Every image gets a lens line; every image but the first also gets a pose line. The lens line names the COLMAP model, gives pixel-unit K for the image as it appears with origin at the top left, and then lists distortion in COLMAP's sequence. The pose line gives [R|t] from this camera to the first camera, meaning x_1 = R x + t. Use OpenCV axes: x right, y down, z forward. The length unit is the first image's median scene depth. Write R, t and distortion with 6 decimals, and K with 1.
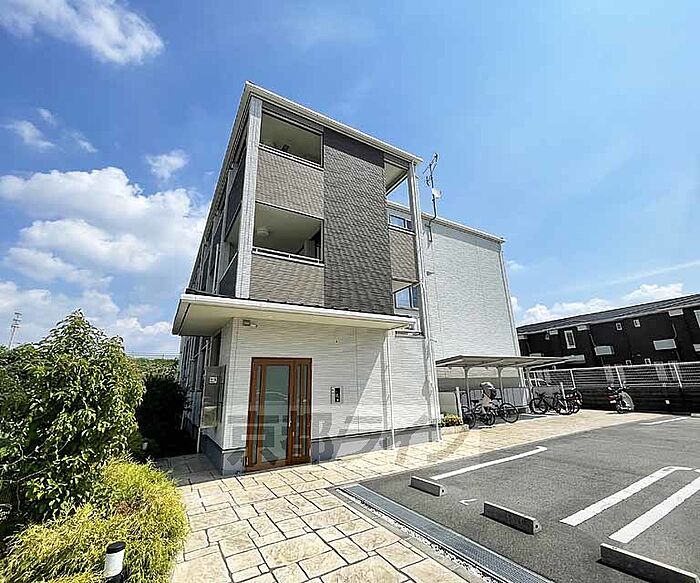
lens RADIAL K [[312.2, 0, 356.6], [0, 312.2, 291.7], [0, 0, 1]] dist [-0.001716, -0.000019]
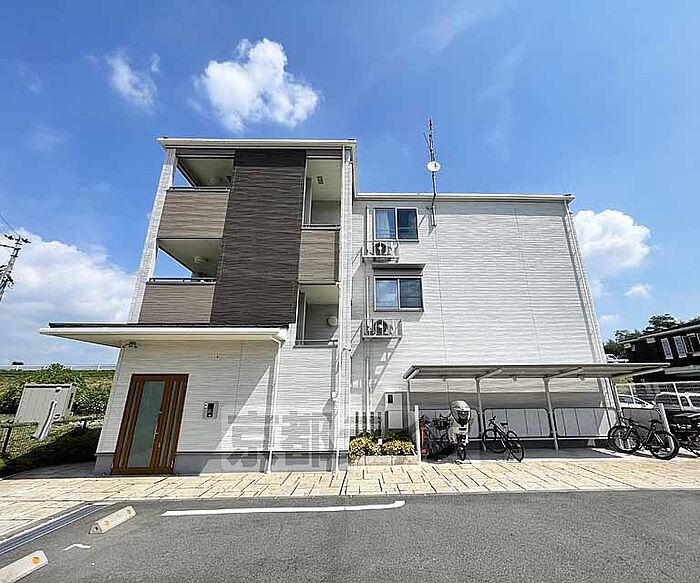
lens RADIAL K [[317.4, 0, 372.4], [0, 317.4, 287.8], [0, 0, 1]] dist [0.002780, 0.000727]
pose [[0.876281, -0.121323, -0.466274, 0.706480], [0.116317, 0.992421, -0.039626, 0.028582], [0.467548, -0.019512, 0.883752, 0.260013]]
